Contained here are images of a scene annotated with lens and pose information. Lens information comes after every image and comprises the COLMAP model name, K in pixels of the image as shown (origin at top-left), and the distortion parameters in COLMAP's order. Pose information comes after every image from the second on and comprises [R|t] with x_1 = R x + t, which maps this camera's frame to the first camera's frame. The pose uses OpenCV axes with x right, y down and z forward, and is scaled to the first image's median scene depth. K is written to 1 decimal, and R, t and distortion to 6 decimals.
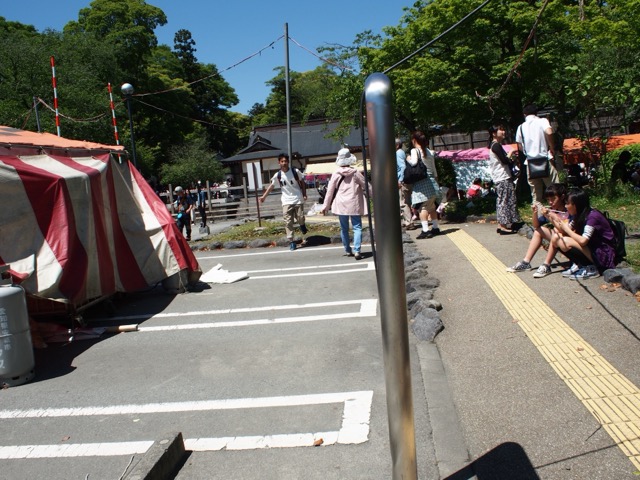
lens RADIAL K [[623.8, 0, 320.0], [0, 623.8, 240.0], [0, 0, 1]] dist [-0.043640, 0.013295]
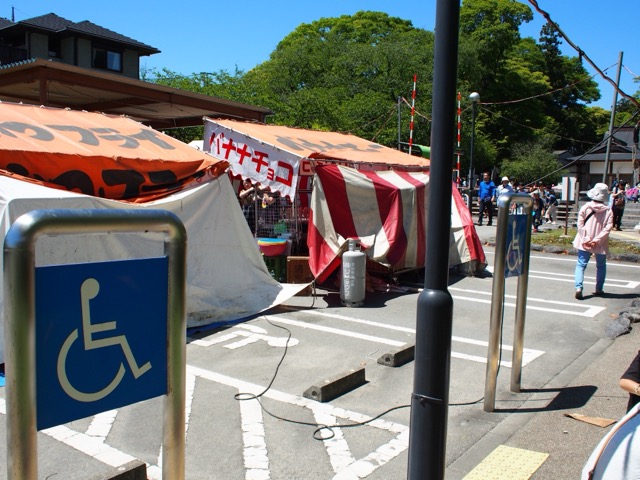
lens RADIAL K [[623.8, 0, 320.0], [0, 623.8, 240.0], [0, 0, 1]] dist [-0.043640, 0.013295]
pose [[0.850346, 0.158654, -0.501737, 0.111374], [-0.147644, 0.987101, 0.061904, -0.019656], [0.505087, 0.021439, 0.862802, -0.227015]]
